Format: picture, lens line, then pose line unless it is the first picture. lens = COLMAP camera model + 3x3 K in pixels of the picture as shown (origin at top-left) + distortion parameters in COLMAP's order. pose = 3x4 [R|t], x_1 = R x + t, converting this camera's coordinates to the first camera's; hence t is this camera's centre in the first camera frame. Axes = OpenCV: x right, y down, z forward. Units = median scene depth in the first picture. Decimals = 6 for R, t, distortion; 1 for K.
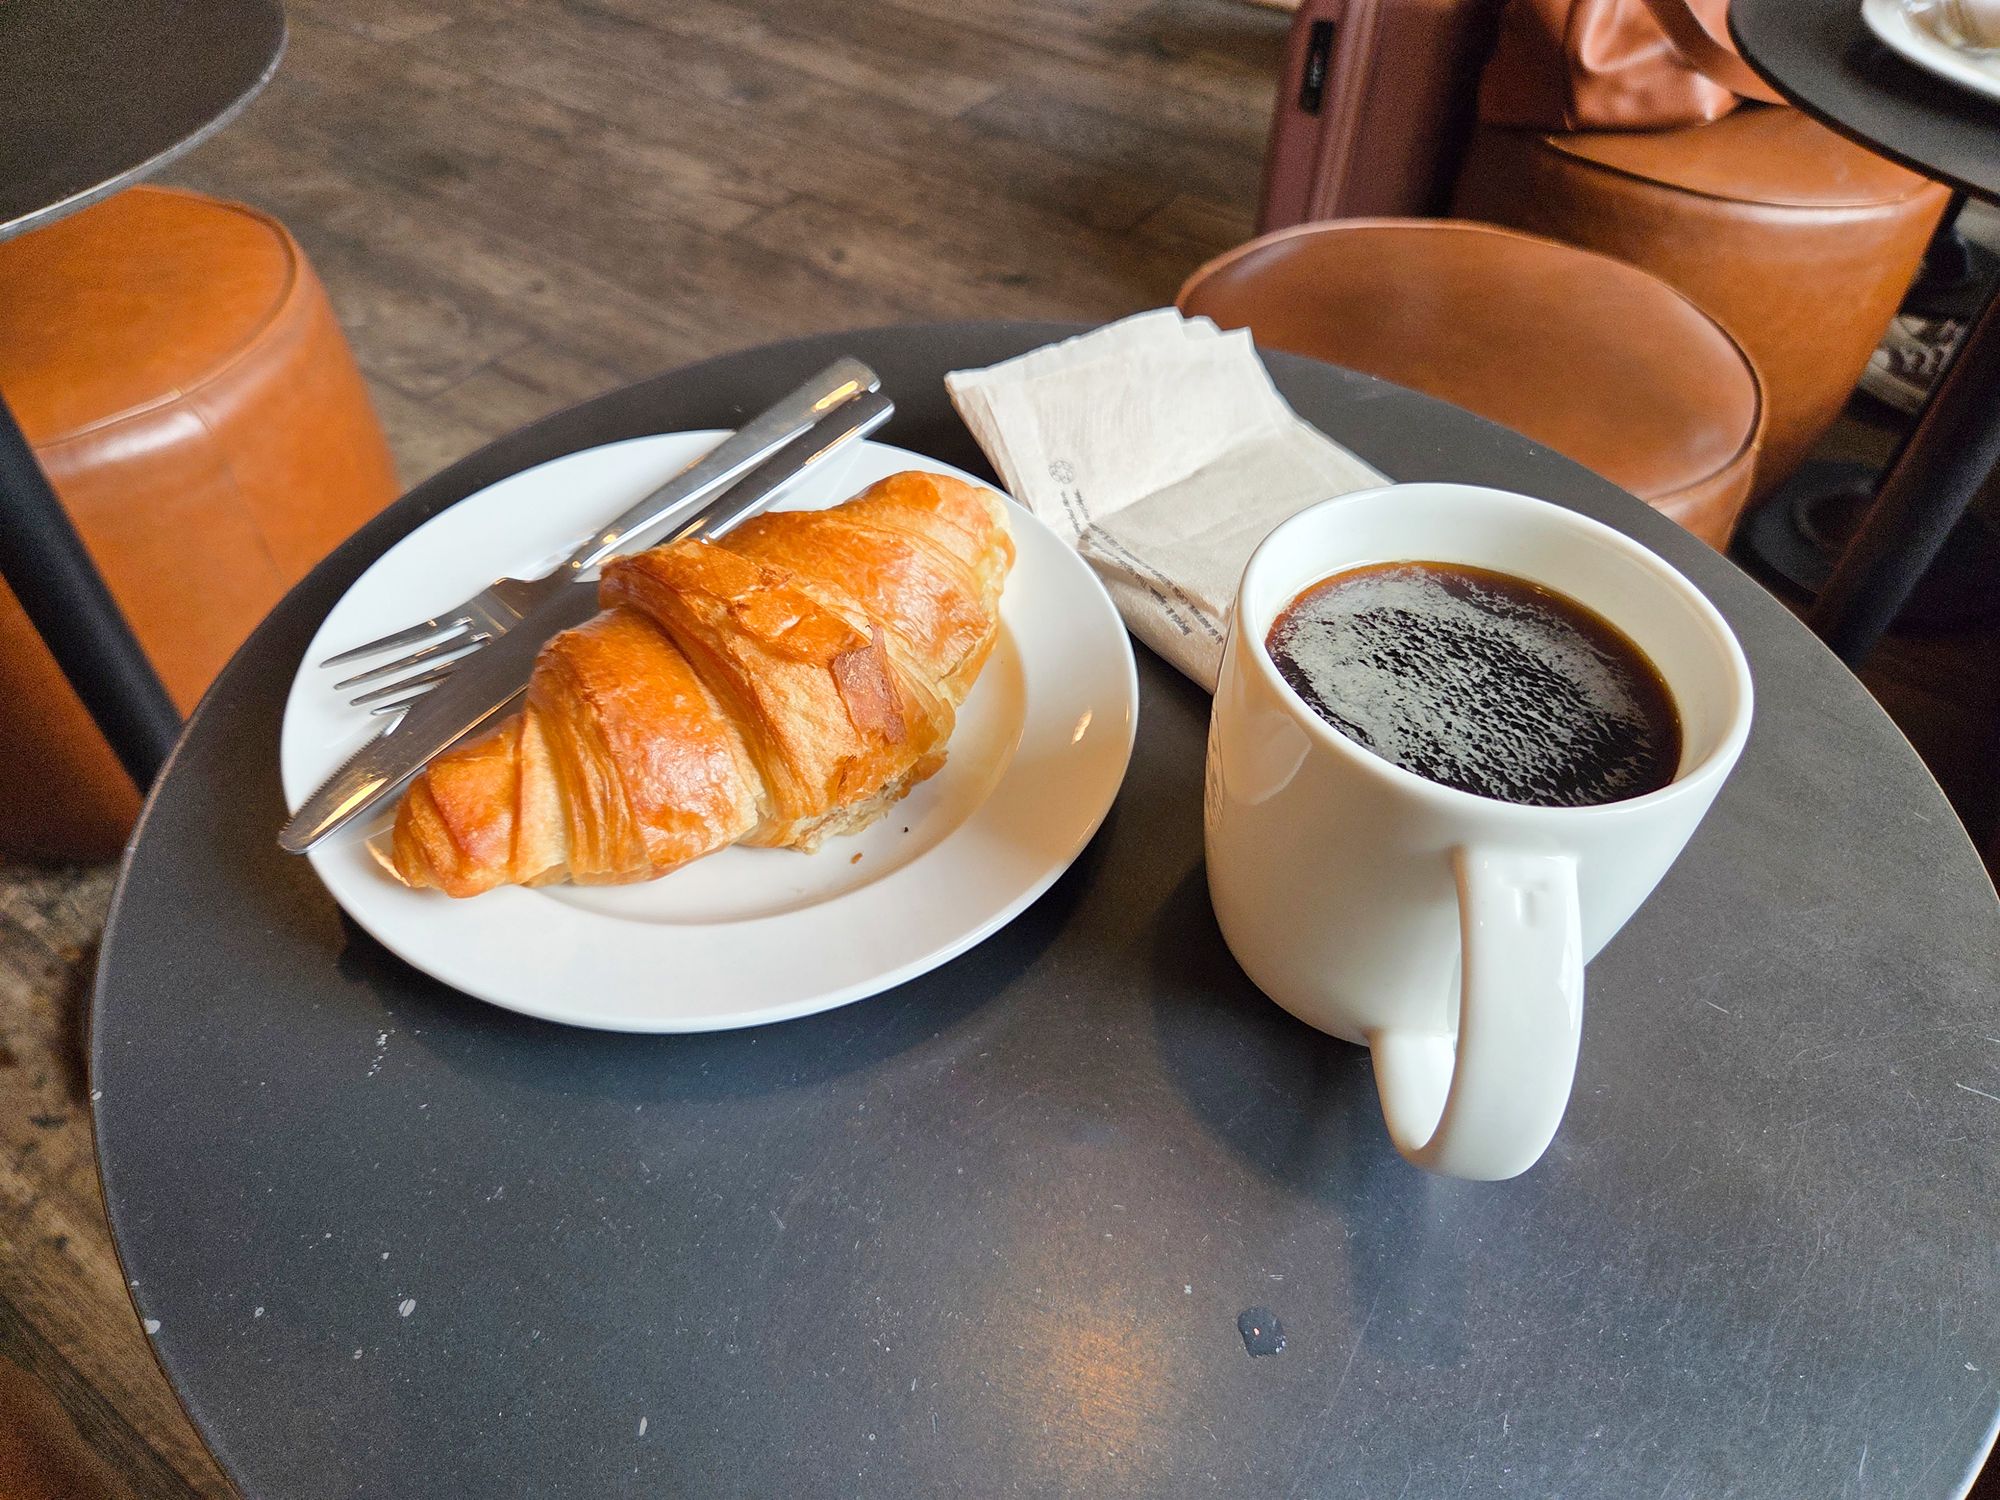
lens RADIAL K [[1353.3, 0, 1000.0], [0, 1353.3, 750.0], [0, 0, 1]] dist [0.059777, -0.059721]
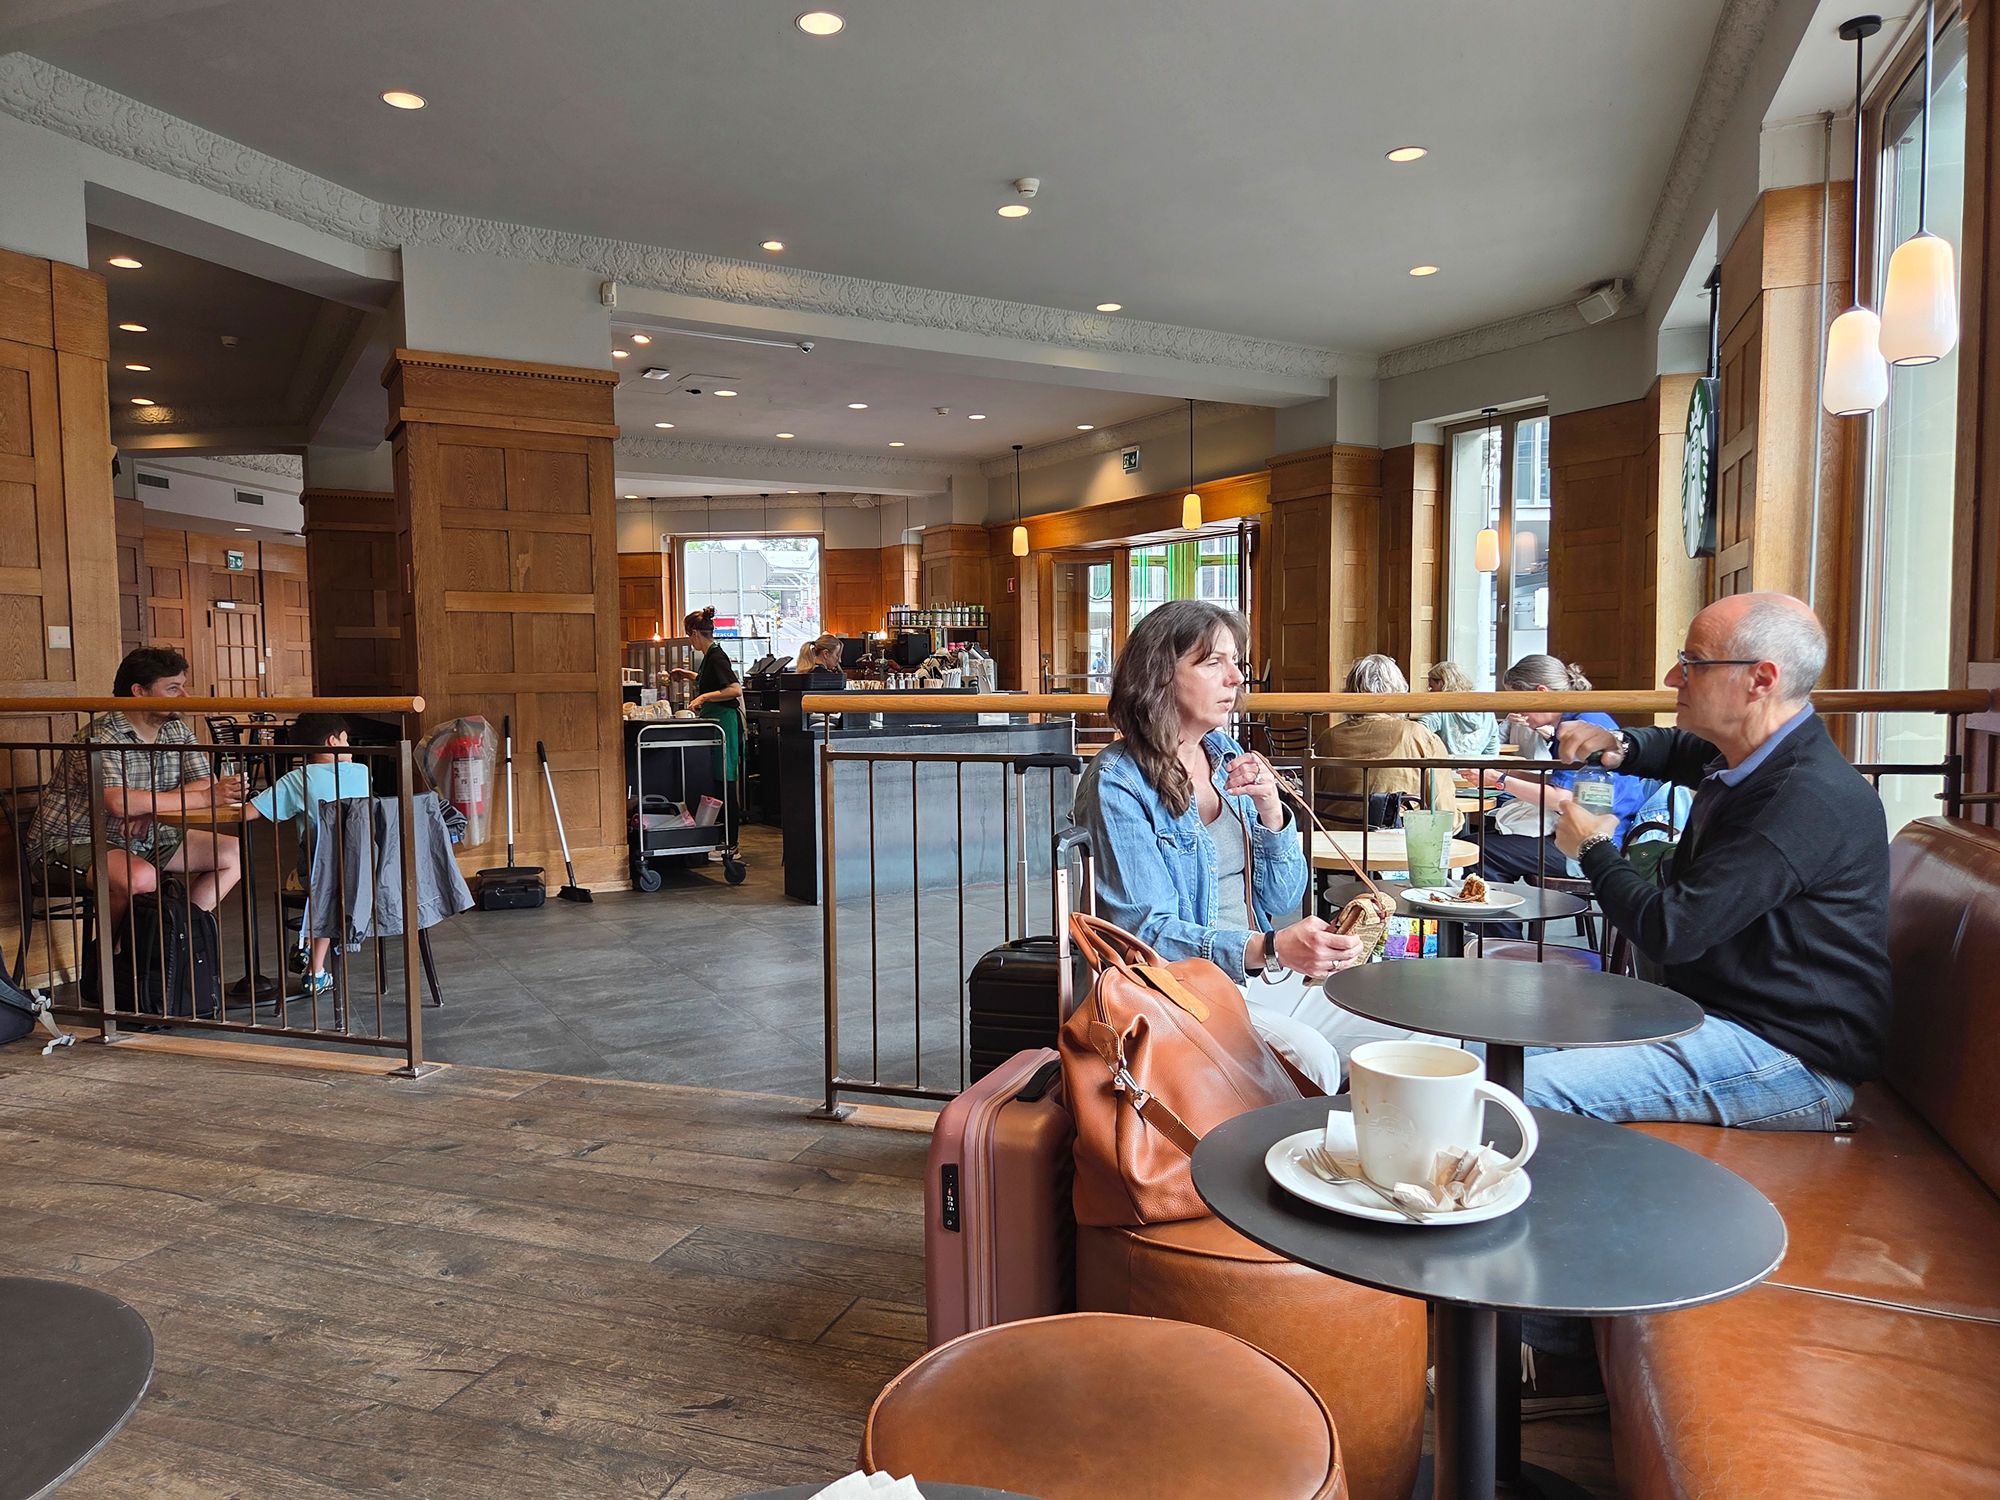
lens RADIAL K [[1353.3, 0, 1000.0], [0, 1353.3, 750.0], [0, 0, 1]] dist [0.059777, -0.059721]
pose [[0.967188, -0.058018, 0.247347, -0.011793], [0.209805, 0.731446, -0.648820, 0.025085], [-0.143278, 0.679426, 0.719619, -0.155405]]
